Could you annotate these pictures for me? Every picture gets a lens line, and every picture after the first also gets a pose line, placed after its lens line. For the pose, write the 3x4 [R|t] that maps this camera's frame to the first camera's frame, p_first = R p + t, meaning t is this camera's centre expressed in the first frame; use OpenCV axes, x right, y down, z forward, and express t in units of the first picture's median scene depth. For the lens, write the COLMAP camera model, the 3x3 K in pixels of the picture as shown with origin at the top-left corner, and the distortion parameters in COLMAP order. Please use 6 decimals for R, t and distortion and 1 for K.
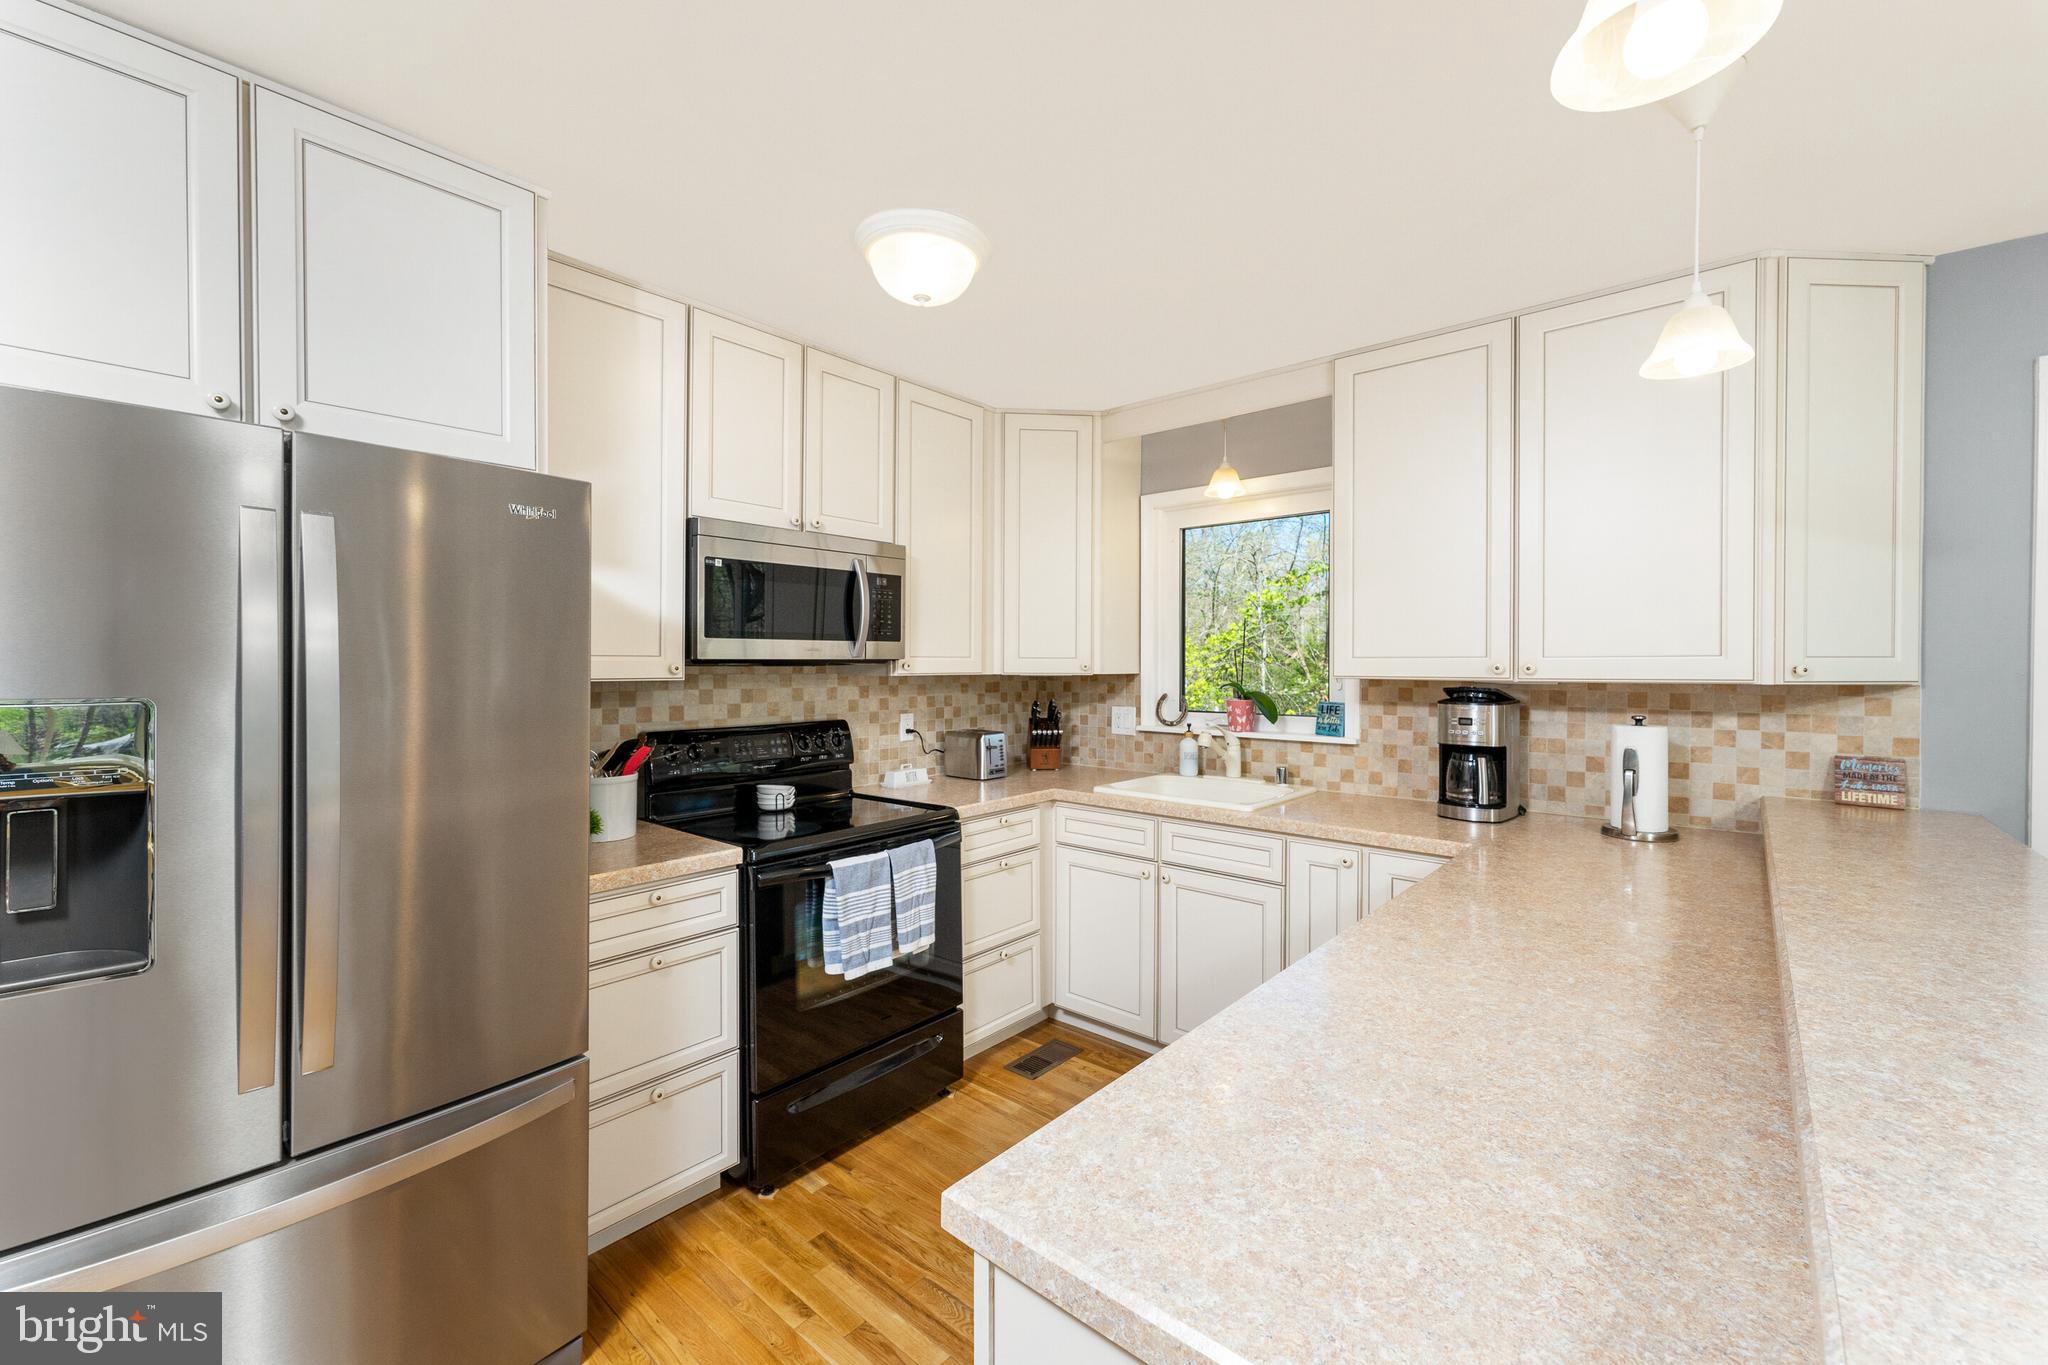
lens RADIAL K [[824.8, 0, 1027.8], [0, 824.8, 670.7], [0, 0, 1]] dist [0.000512, -0.000005]
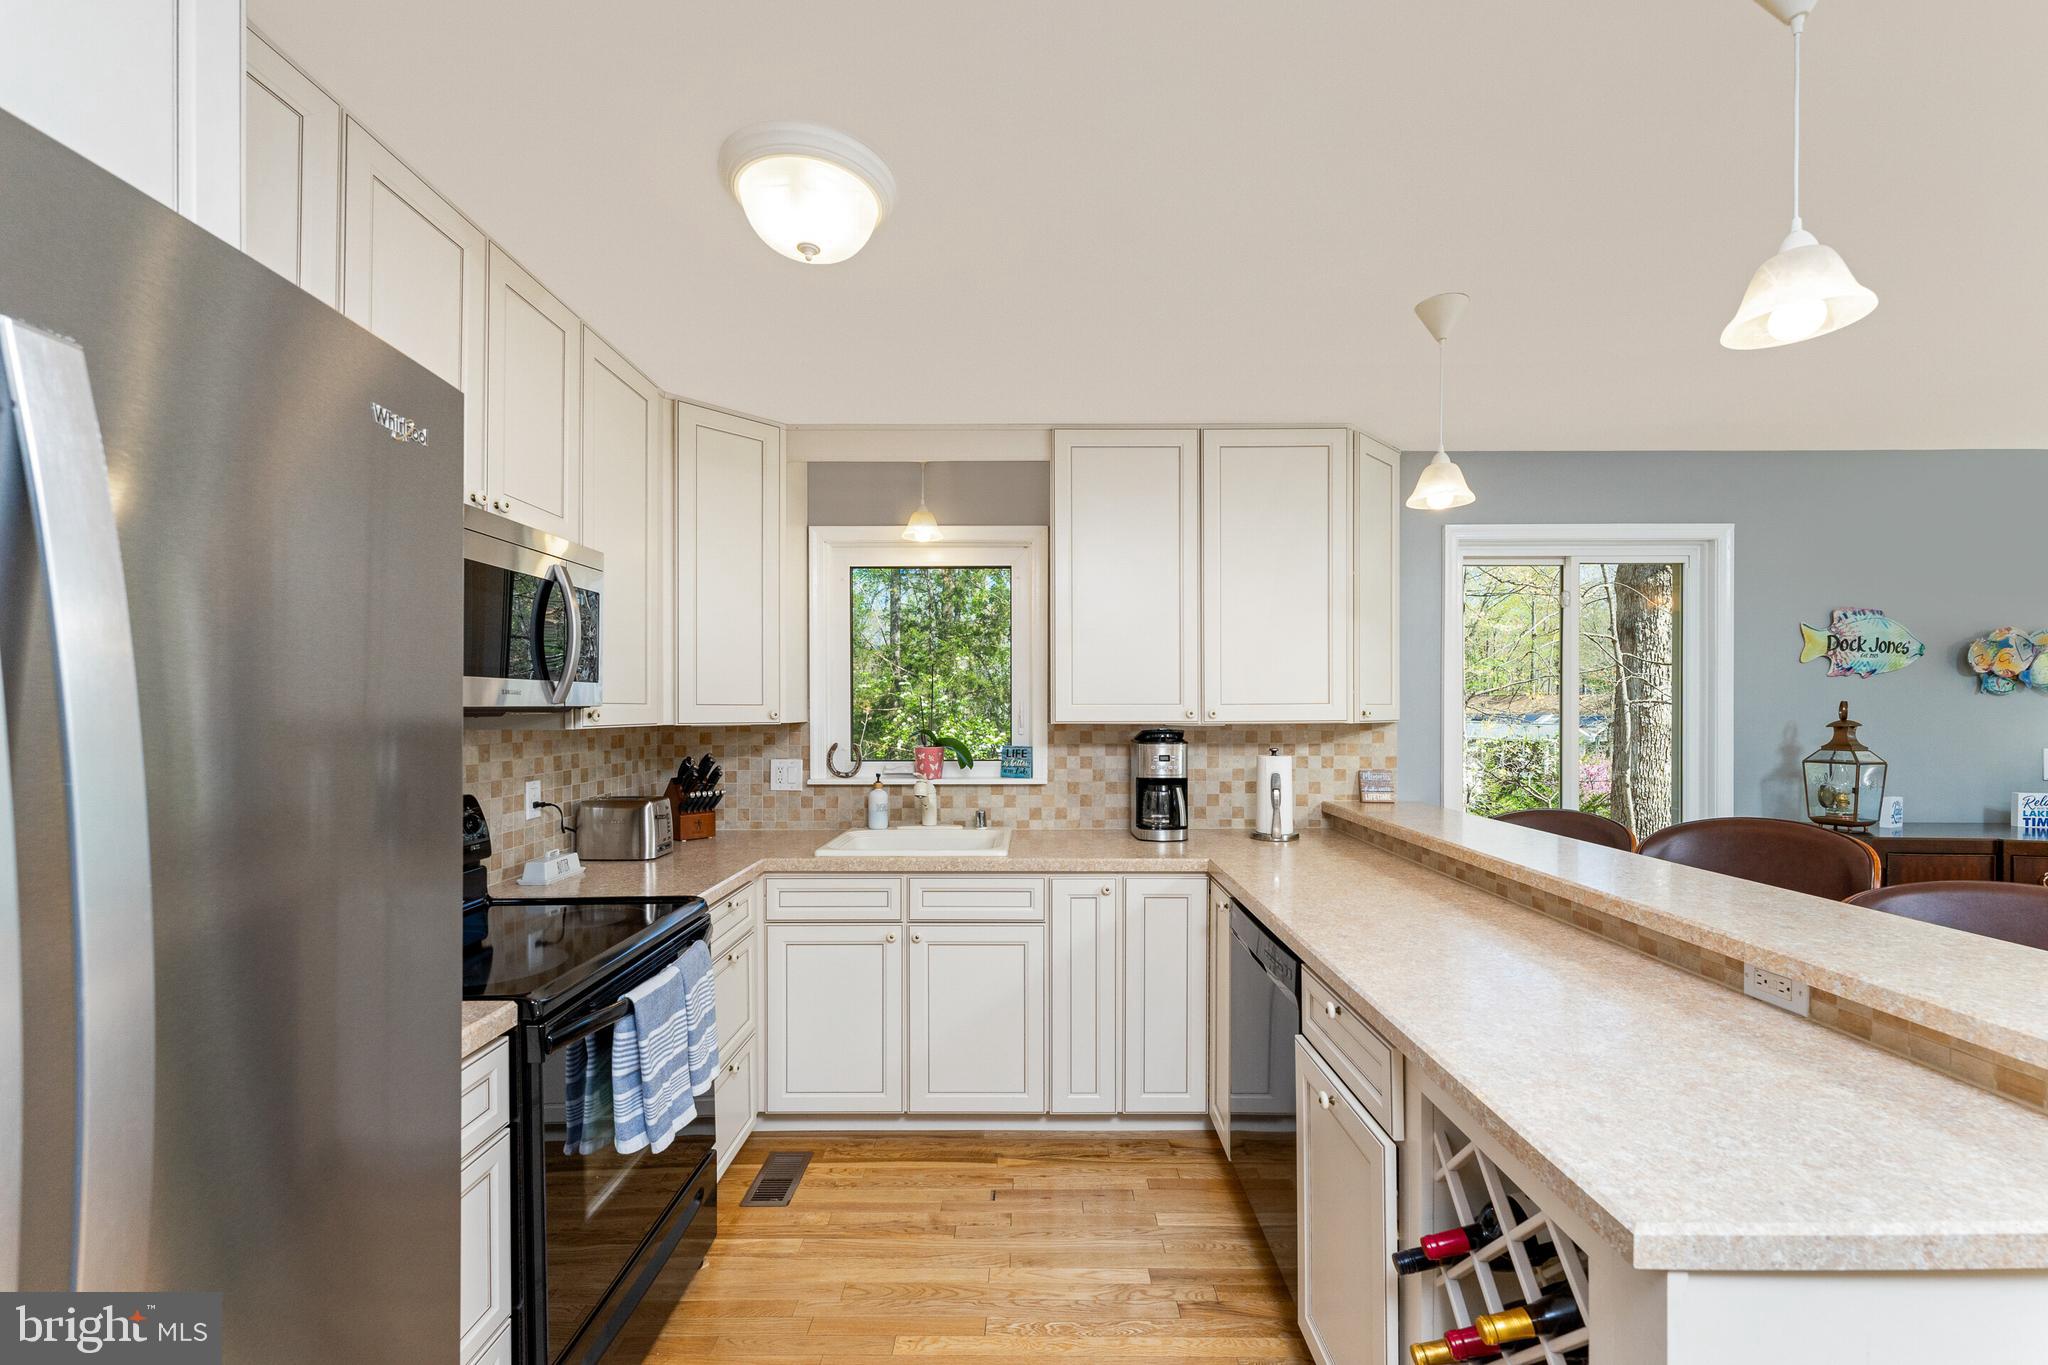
lens RADIAL K [[834.2, 0, 1030.9], [0, 834.2, 715.3], [0, 0, 1]] dist [0.001580, 0.000048]
pose [[0.757703, -0.008000, 0.652550, -0.355190], [0.009284, 0.999956, 0.001479, -0.003546], [-0.652533, 0.004938, 0.757744, 0.187504]]
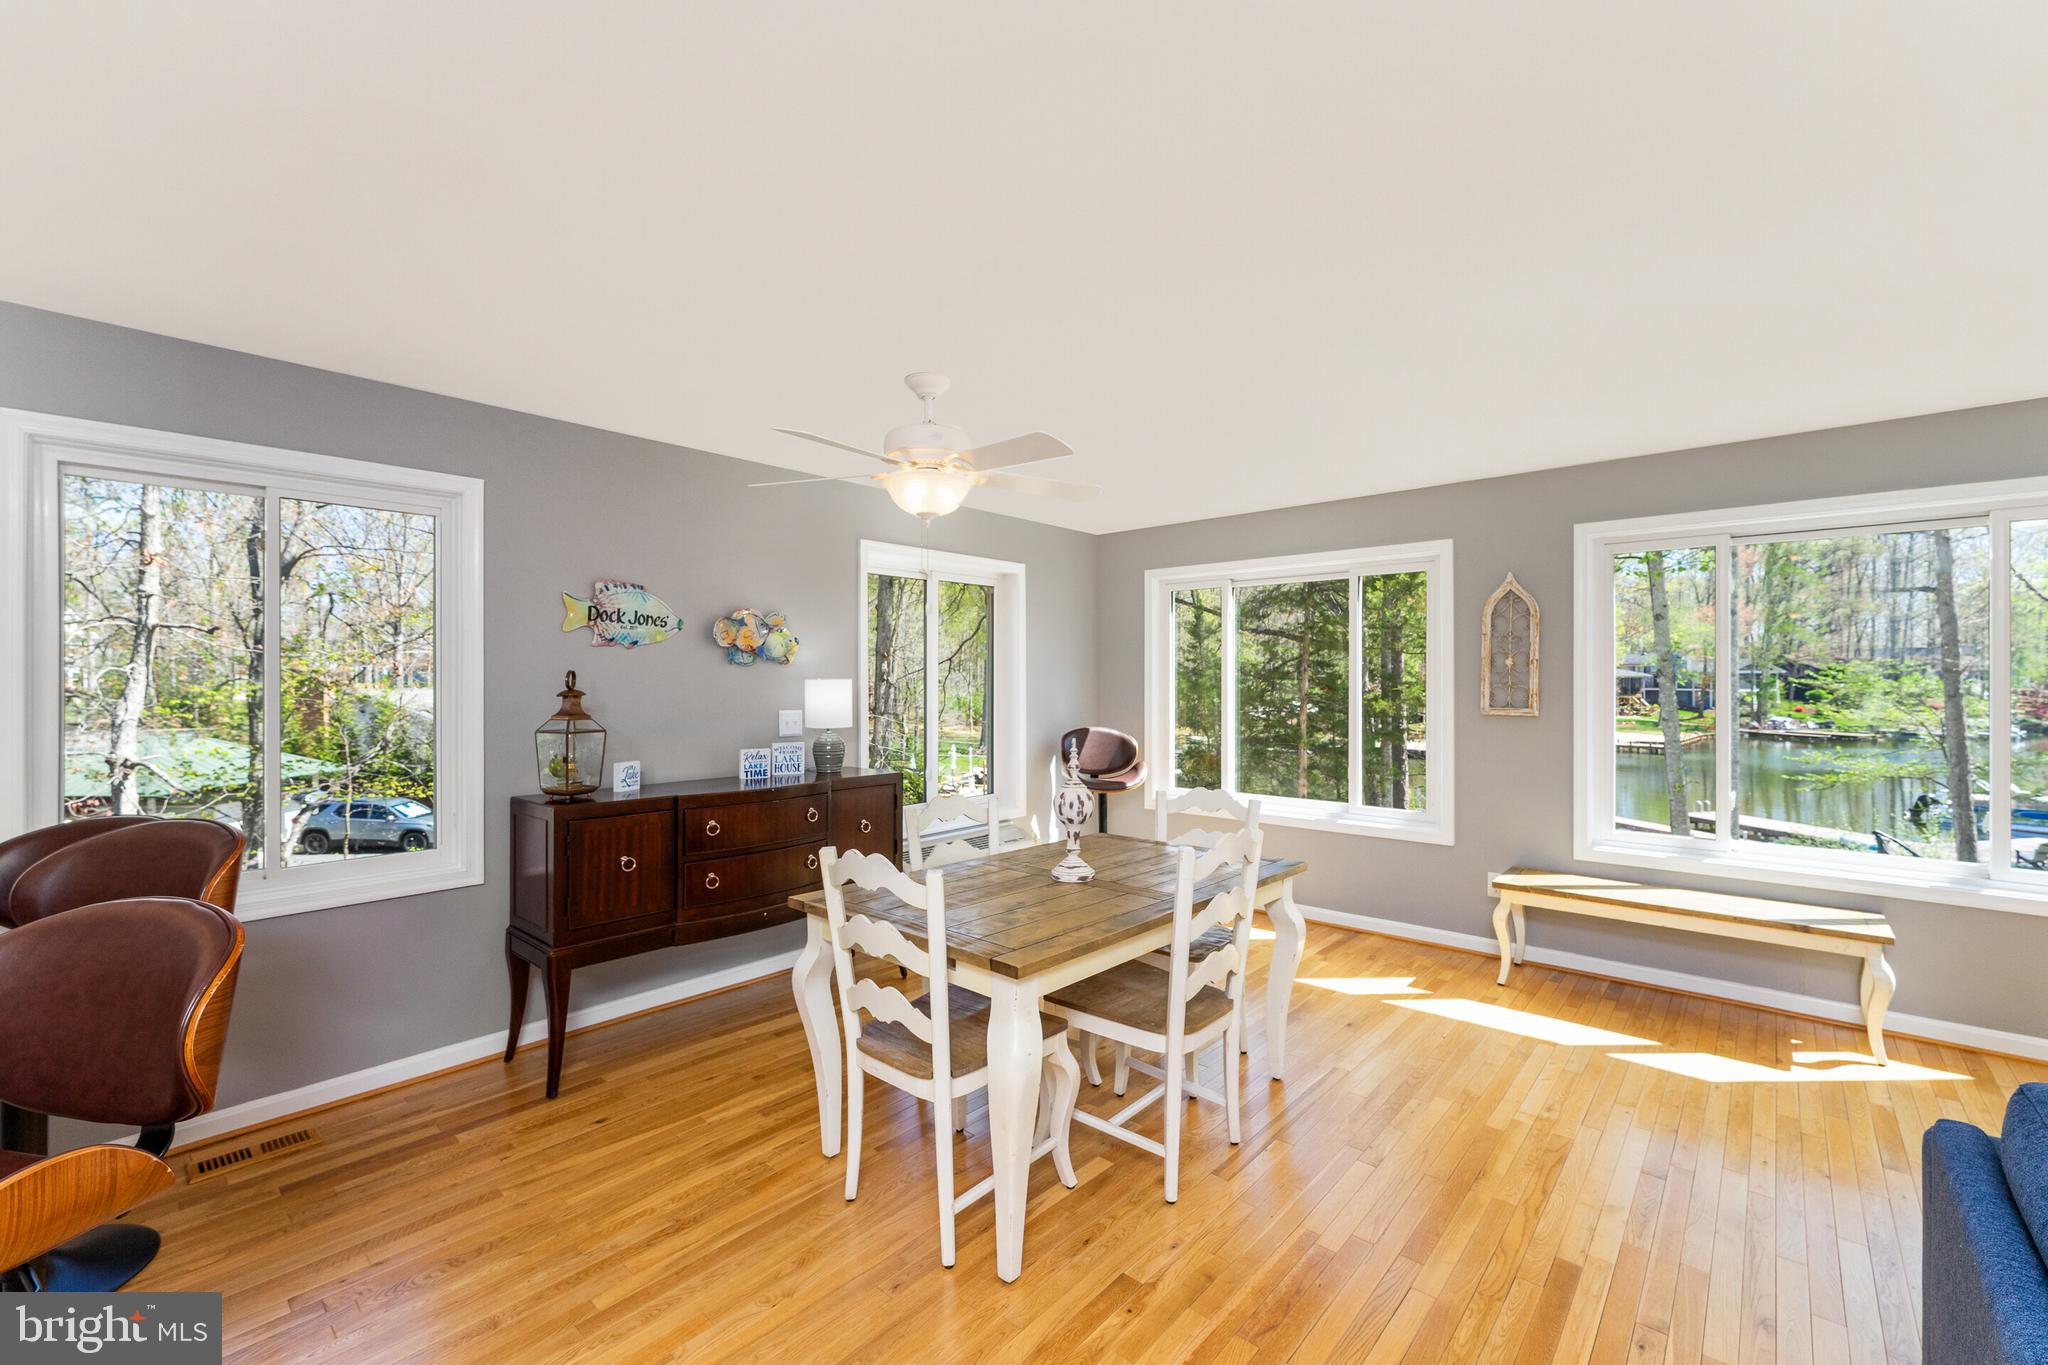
lens RADIAL K [[824.8, 0, 1027.8], [0, 824.8, 670.7], [0, 0, 1]] dist [0.000512, -0.000005]
pose [[0.015818, 0.004815, 0.999863, 0.089642], [0.011066, 0.999926, -0.004991, 0.001776], [-0.999814, 0.011143, 0.015764, -0.295510]]
